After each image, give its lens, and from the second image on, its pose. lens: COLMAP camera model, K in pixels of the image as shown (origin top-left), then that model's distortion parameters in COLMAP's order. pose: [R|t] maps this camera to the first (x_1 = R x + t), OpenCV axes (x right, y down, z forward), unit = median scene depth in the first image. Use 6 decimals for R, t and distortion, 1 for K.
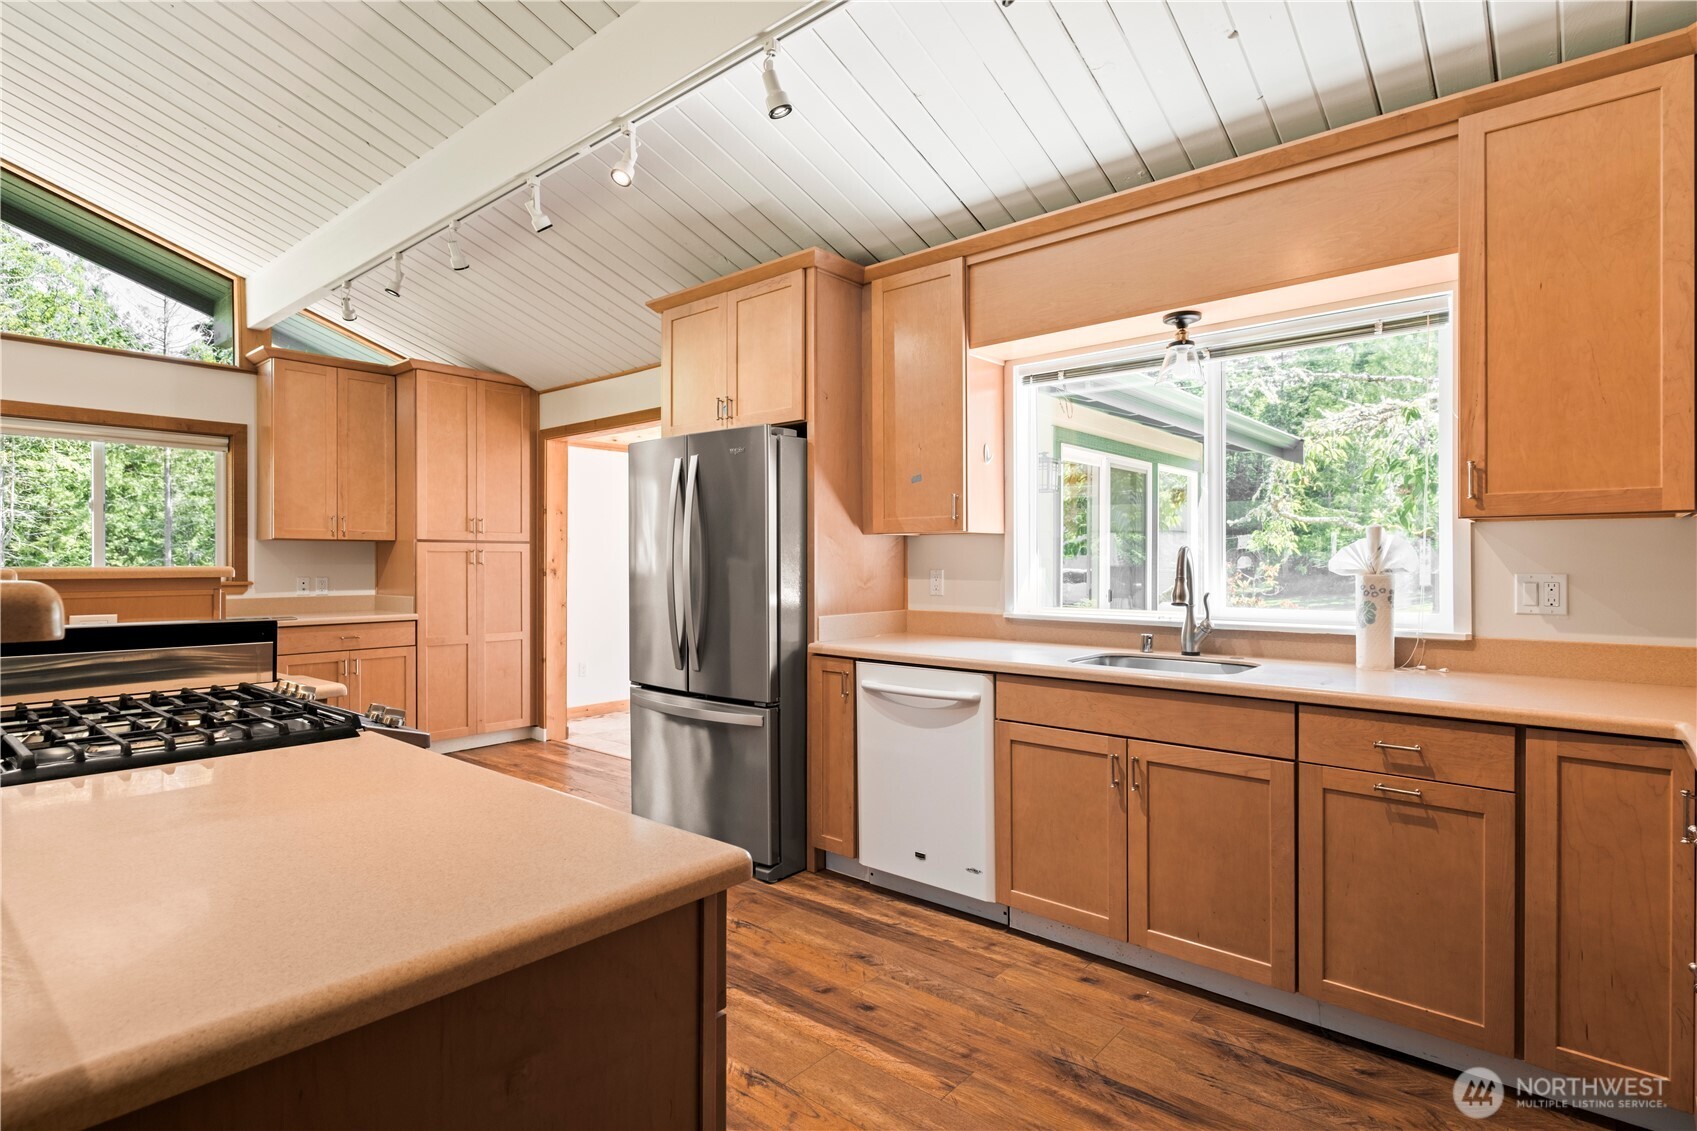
lens RADIAL K [[858.8, 0, 846.8], [0, 858.8, 555.5], [0, 0, 1]] dist [-0.000042, -0.000074]
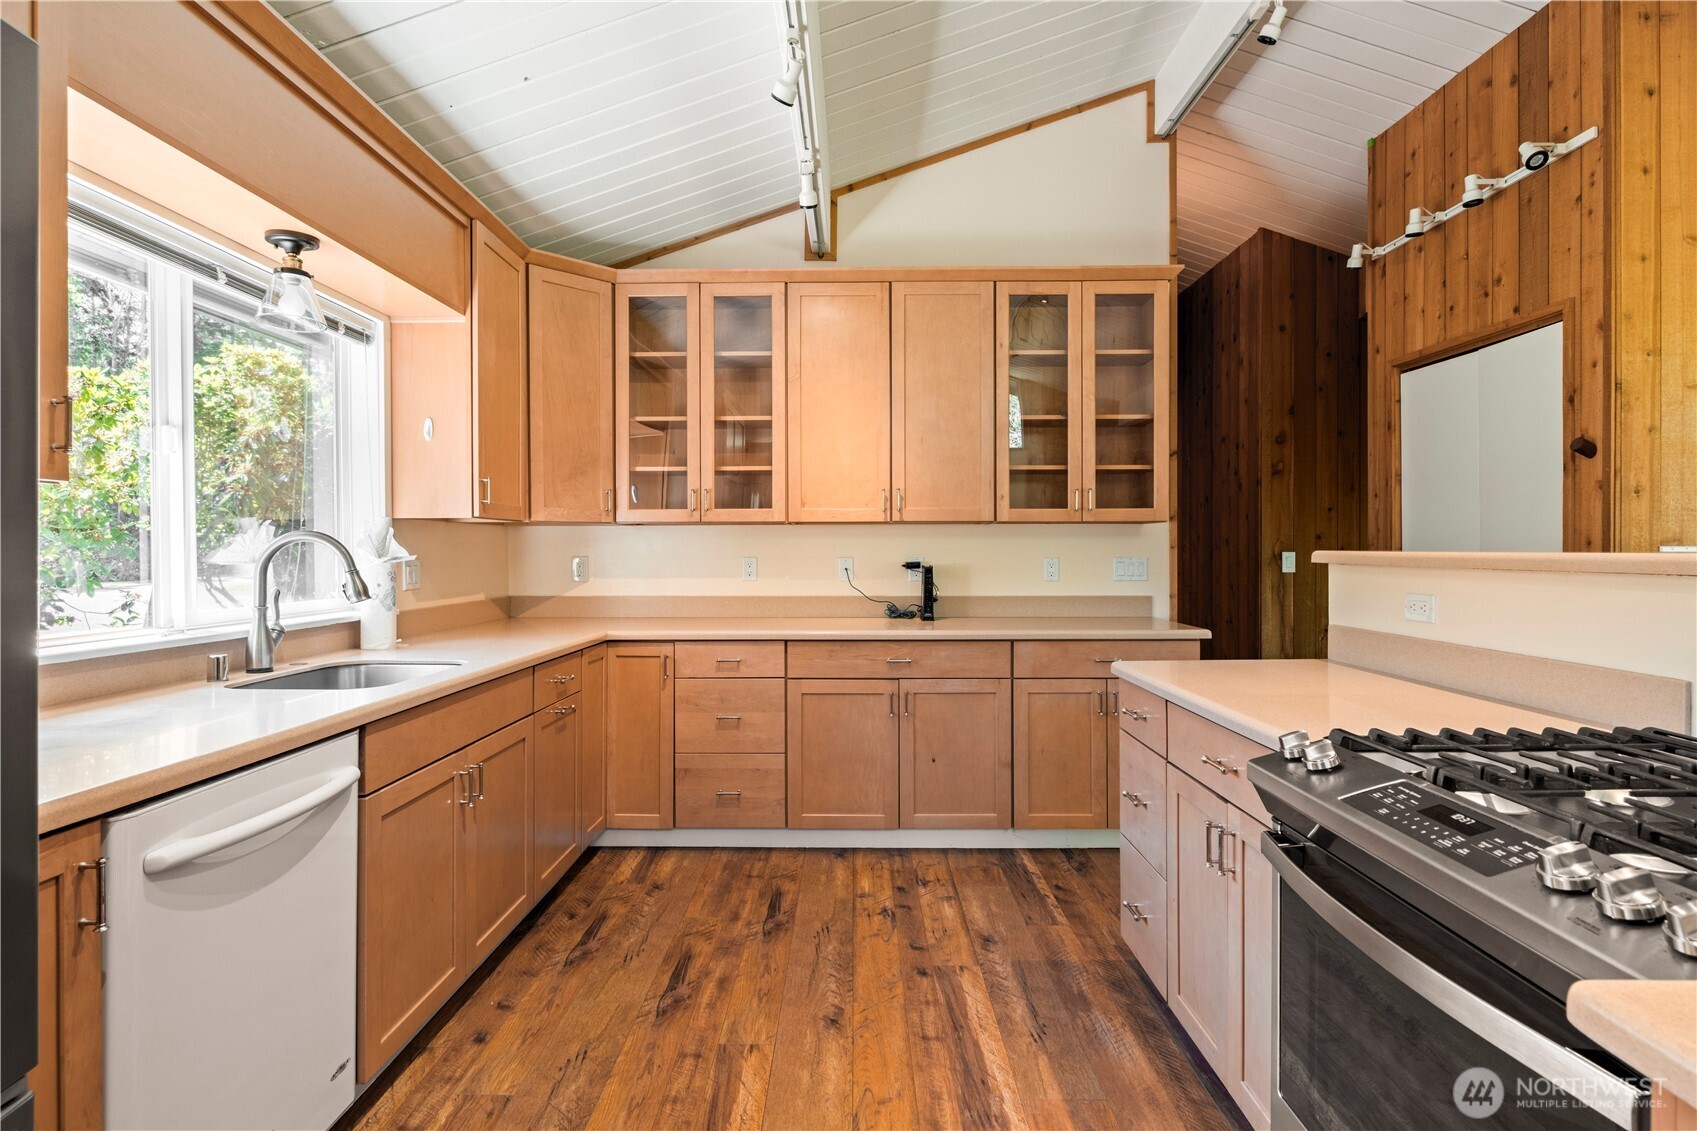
lens RADIAL K [[858.8, 0, 846.8], [0, 858.8, 555.5], [0, 0, 1]] dist [-0.000042, -0.000074]
pose [[-0.647511, -0.005340, 0.762038, -0.470000], [-0.003988, 0.999986, 0.003619, 0.007652], [-0.762046, -0.000696, -0.647522, 0.994086]]
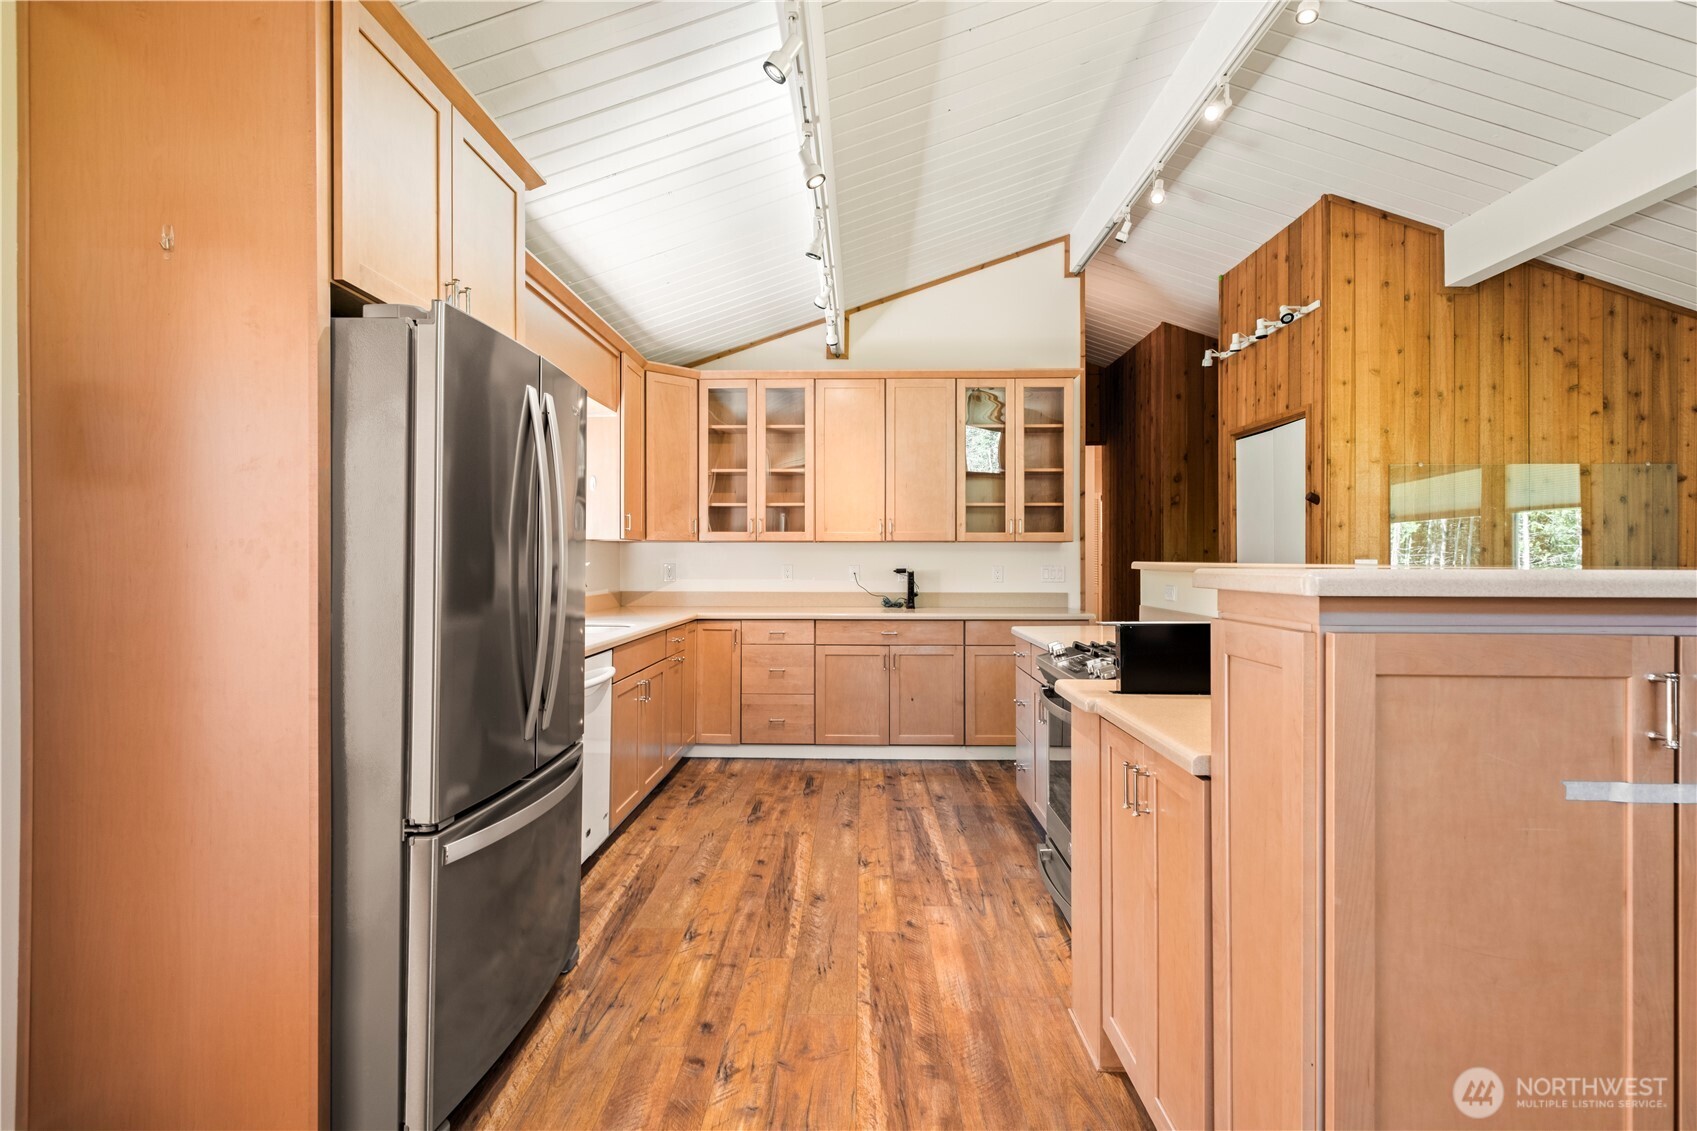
lens RADIAL K [[853.1, 0, 848.5], [0, 853.1, 565.5], [0, 0, 1]] dist [-0.001364, -0.000090]
pose [[-0.643176, -0.008067, 0.765676, -0.873240], [-0.007313, 0.999964, 0.004393, 0.007823], [-0.765683, -0.002774, -0.643212, 1.341507]]
